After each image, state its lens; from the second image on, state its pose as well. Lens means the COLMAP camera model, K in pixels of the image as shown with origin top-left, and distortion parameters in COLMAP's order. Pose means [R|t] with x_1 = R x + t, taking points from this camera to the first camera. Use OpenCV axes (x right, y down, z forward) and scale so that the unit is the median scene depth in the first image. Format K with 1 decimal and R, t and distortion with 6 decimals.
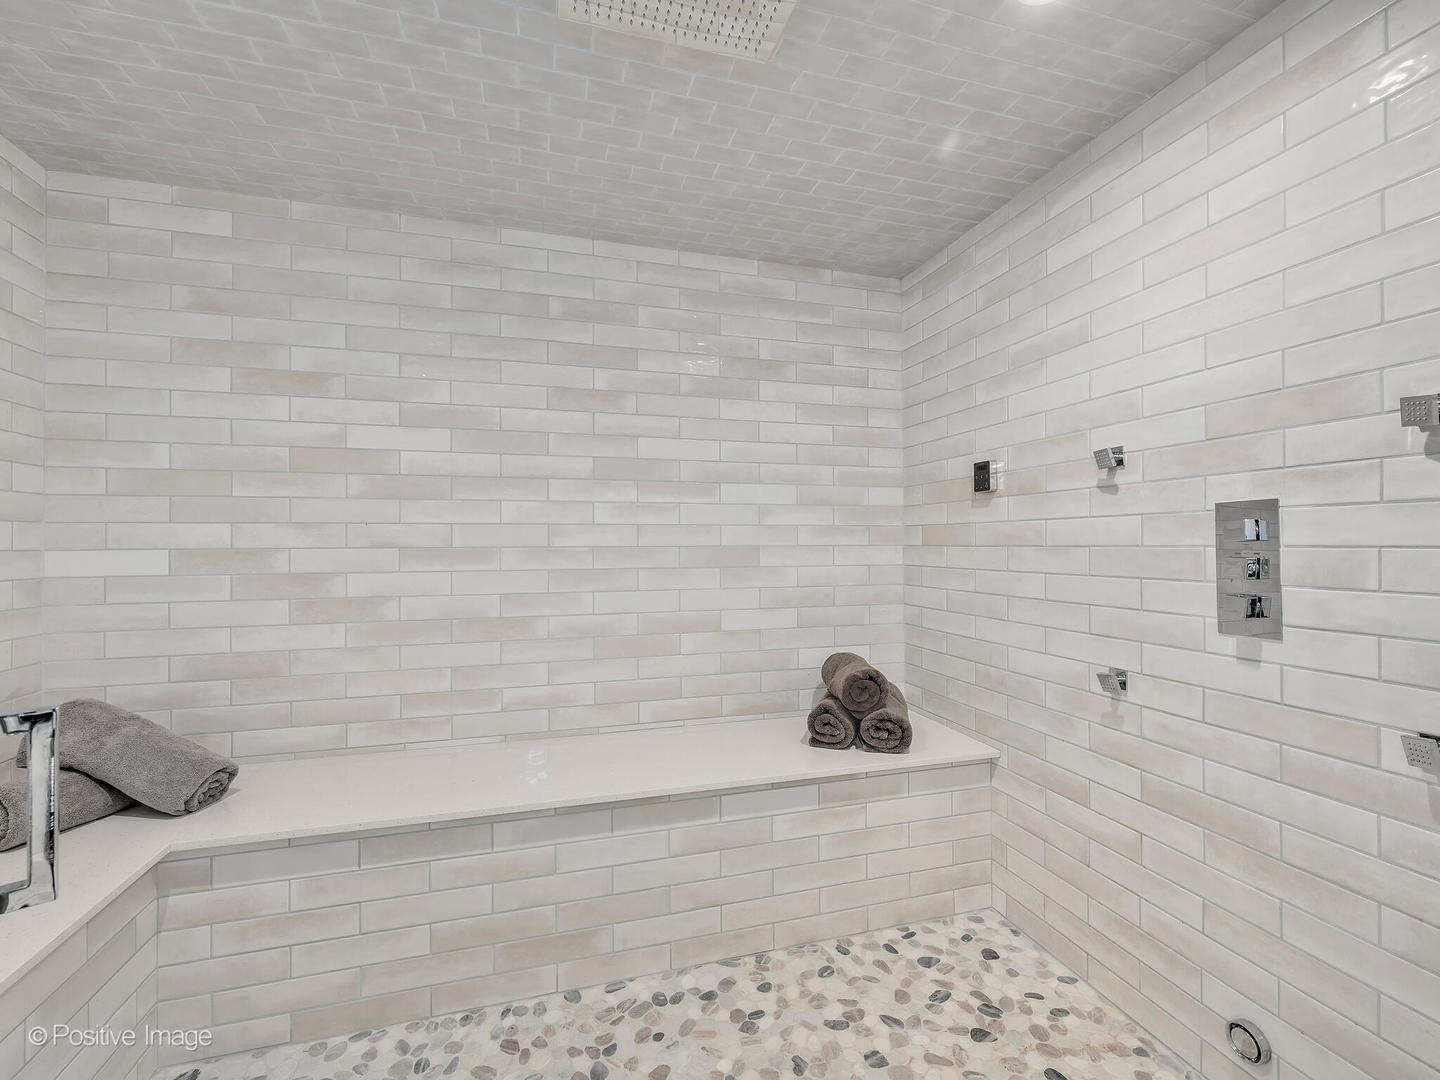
lens RADIAL K [[635.3, 0, 720.2], [0, 635.3, 536.2], [0, 0, 1]] dist [-0.000882, -0.000322]
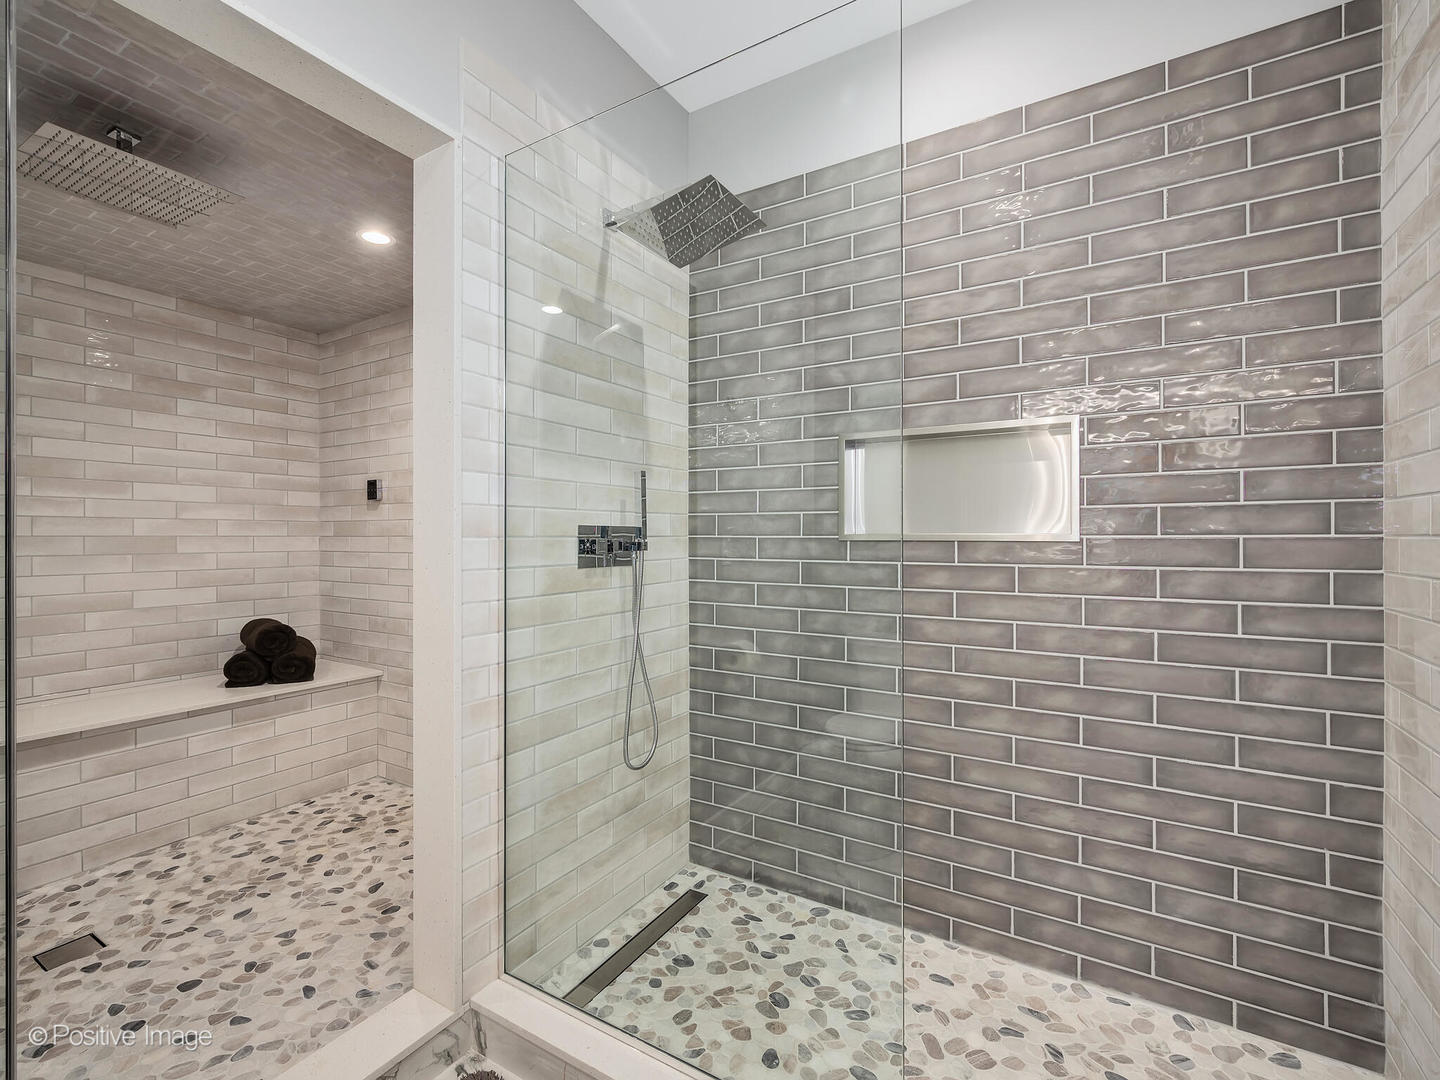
lens RADIAL K [[635.3, 0, 720.2], [0, 635.3, 536.2], [0, 0, 1]] dist [-0.000882, -0.000322]
pose [[0.720411, 0.002663, 0.693542, -0.034745], [-0.009643, 0.999934, 0.006177, -0.002097], [-0.693480, -0.011138, 0.720390, -0.666126]]
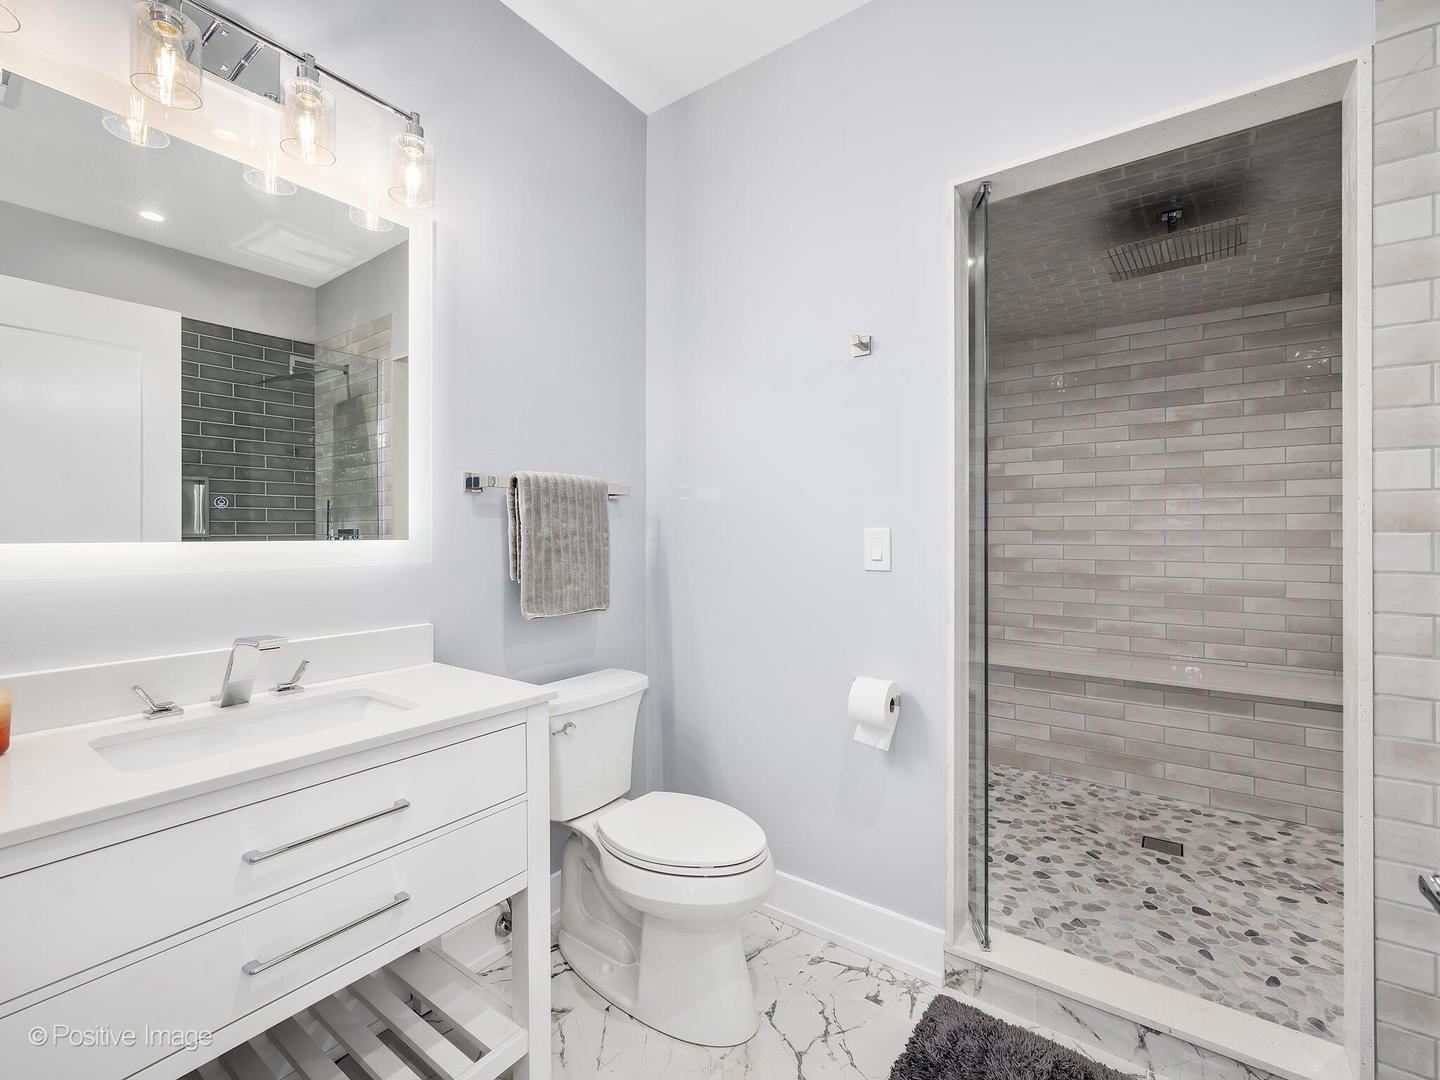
lens RADIAL K [[685.1, 0, 700.2], [0, 685.1, 533.8], [0, 0, 1]] dist [-0.000781, -0.000202]
pose [[0.618181, 0.006221, -0.786011, 0.393613], [0.007009, 0.999885, 0.013427, -0.004587], [0.786004, -0.013809, 0.618067, -0.845533]]
